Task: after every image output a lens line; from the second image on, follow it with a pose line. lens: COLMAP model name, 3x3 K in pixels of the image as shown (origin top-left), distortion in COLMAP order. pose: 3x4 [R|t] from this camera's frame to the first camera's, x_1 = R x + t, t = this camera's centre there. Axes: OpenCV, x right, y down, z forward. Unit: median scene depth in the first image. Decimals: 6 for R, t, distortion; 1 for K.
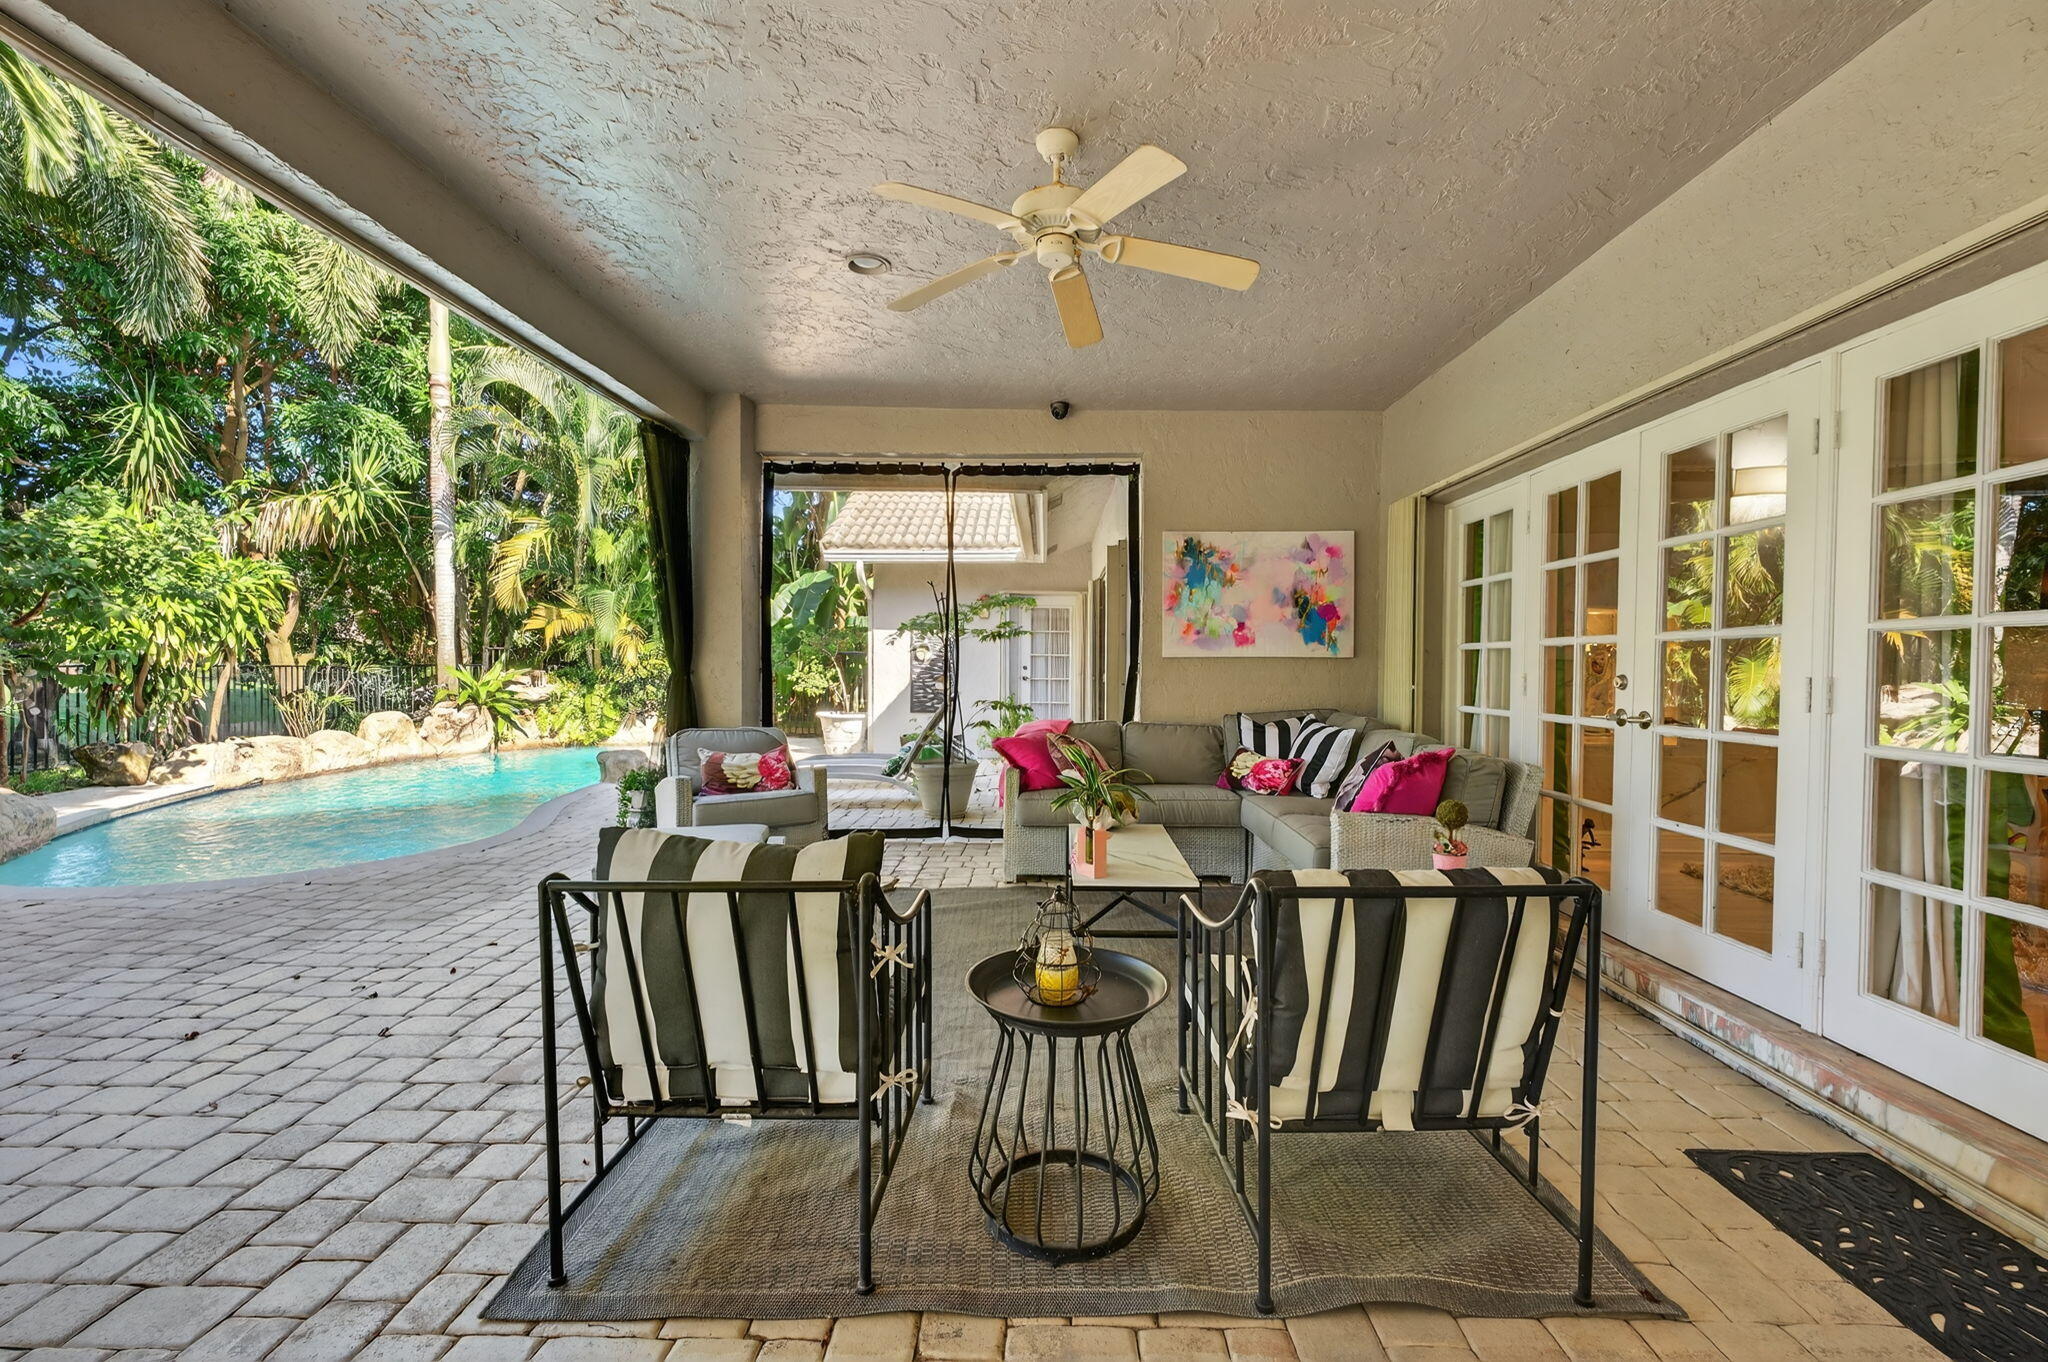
lens RADIAL K [[849.3, 0, 1032.3], [0, 849.3, 702.0], [0, 0, 1]] dist [-0.000749, -0.000243]
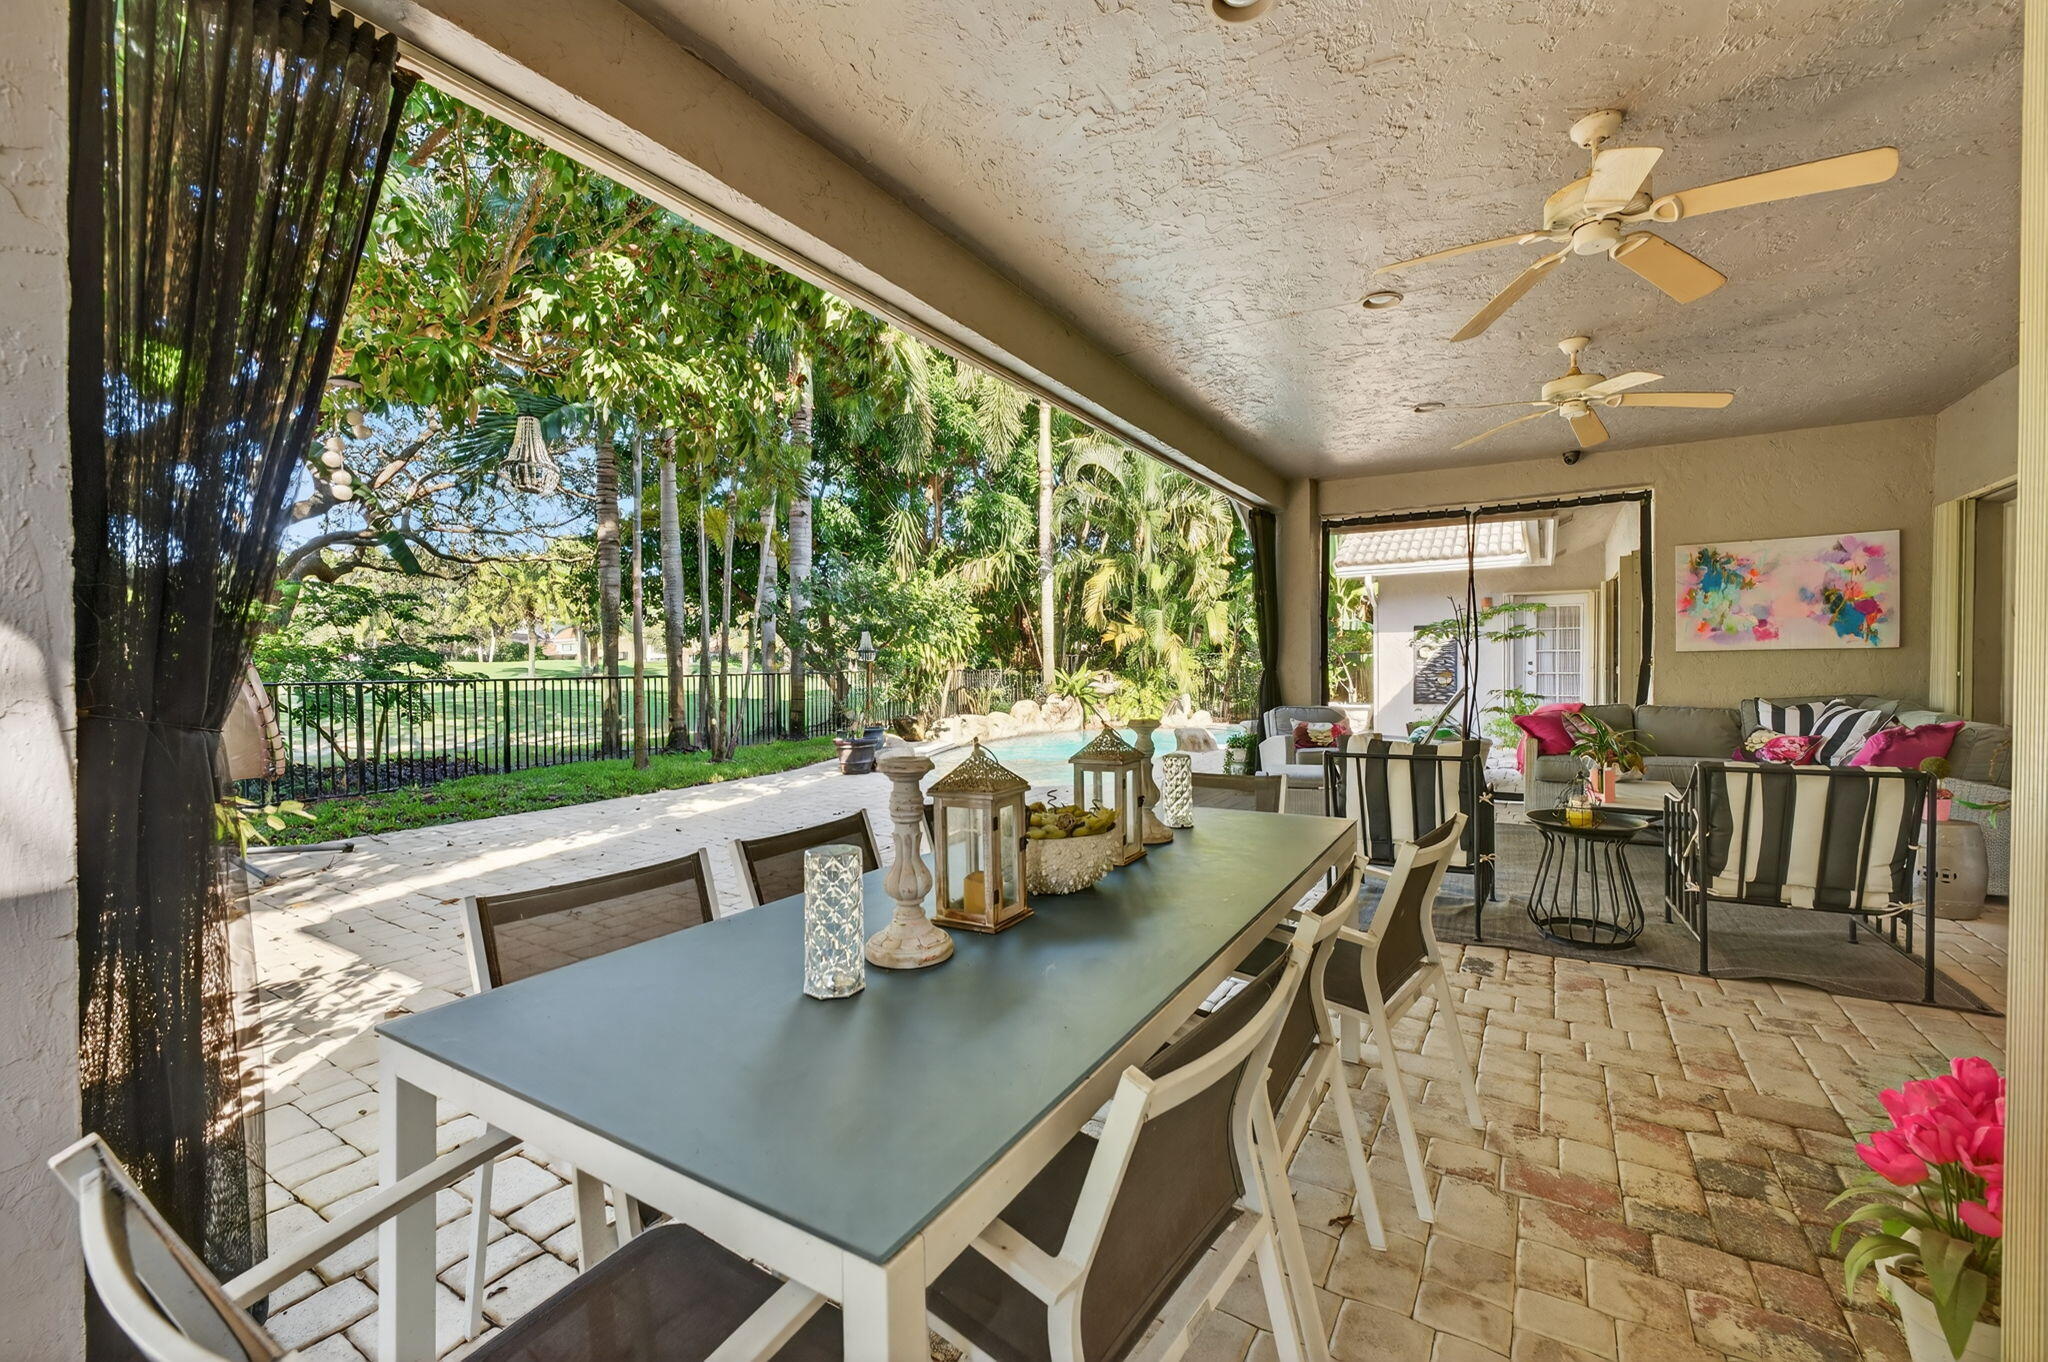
lens RADIAL K [[841.6, 0, 1024.0], [0, 841.6, 681.0], [0, 0, 1]] dist [0.002569, 0.000291]
pose [[0.858509, -0.006110, -0.512762, -0.024282], [-0.006544, 0.999717, -0.022870, 0.020376], [0.512757, 0.022990, 0.858226, -0.456989]]
